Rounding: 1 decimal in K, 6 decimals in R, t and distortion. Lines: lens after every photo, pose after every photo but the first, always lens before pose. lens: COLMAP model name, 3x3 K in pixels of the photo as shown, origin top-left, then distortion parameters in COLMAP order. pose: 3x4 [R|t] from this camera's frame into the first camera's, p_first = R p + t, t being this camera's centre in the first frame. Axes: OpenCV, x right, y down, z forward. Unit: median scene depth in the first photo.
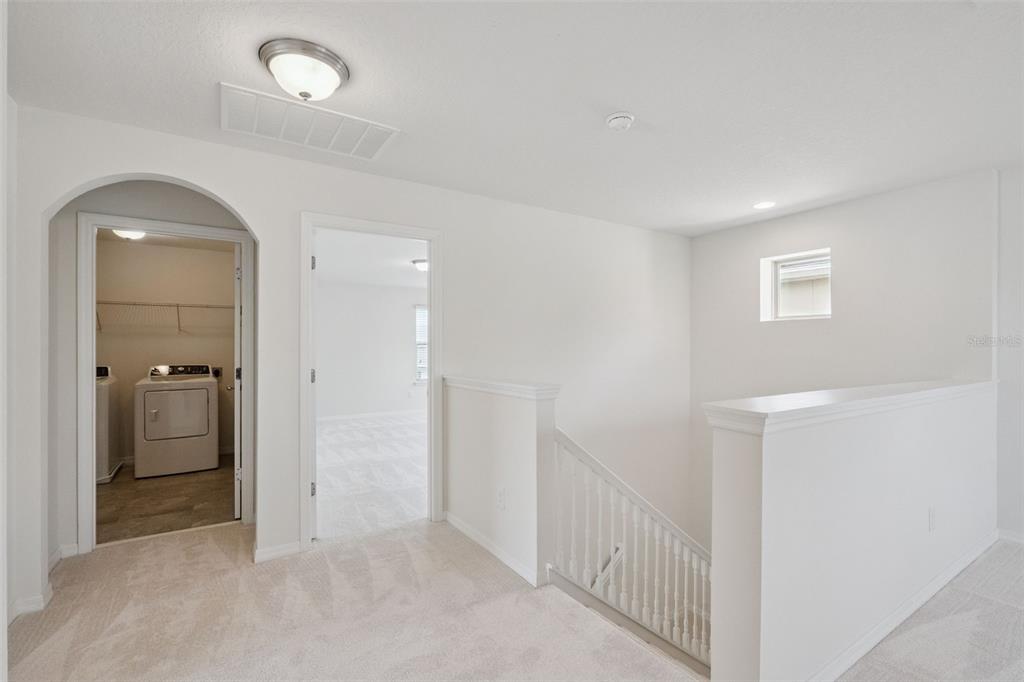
lens RADIAL K [[459.3, 0, 512.1], [0, 459.3, 344.8], [0, 0, 1]] dist [0.000585, 0.000121]
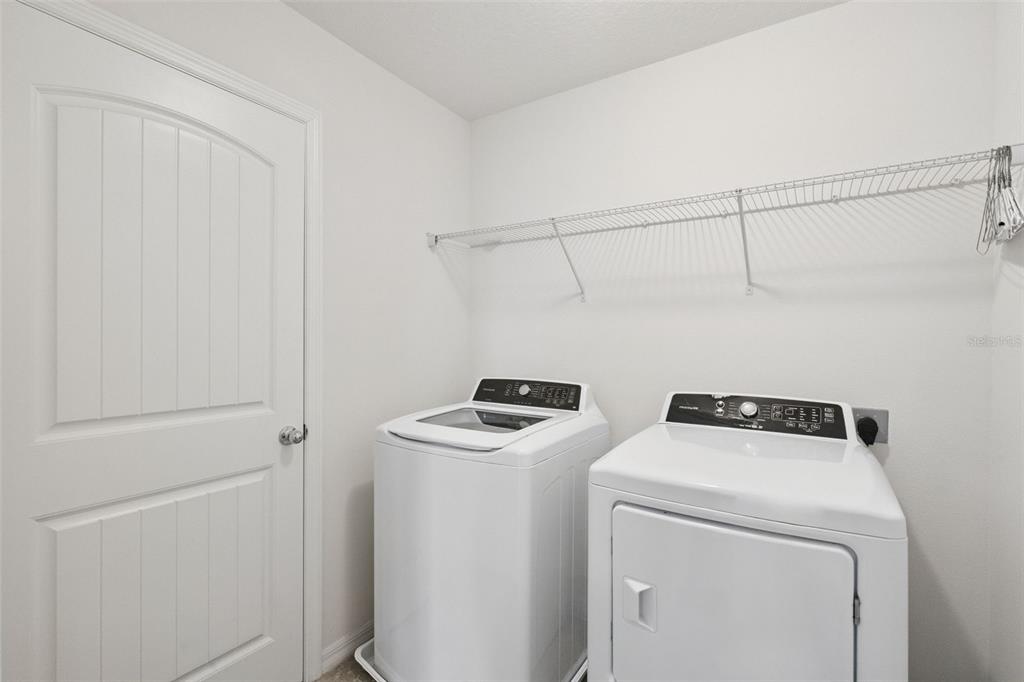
lens RADIAL K [[459.3, 0, 512.1], [0, 459.3, 344.8], [0, 0, 1]] dist [0.000585, 0.000121]
pose [[0.402892, 0.006057, -0.915227, -0.497559], [-0.003783, 0.999981, 0.004953, 0.009062], [0.915240, 0.001467, 0.402907, 0.721135]]
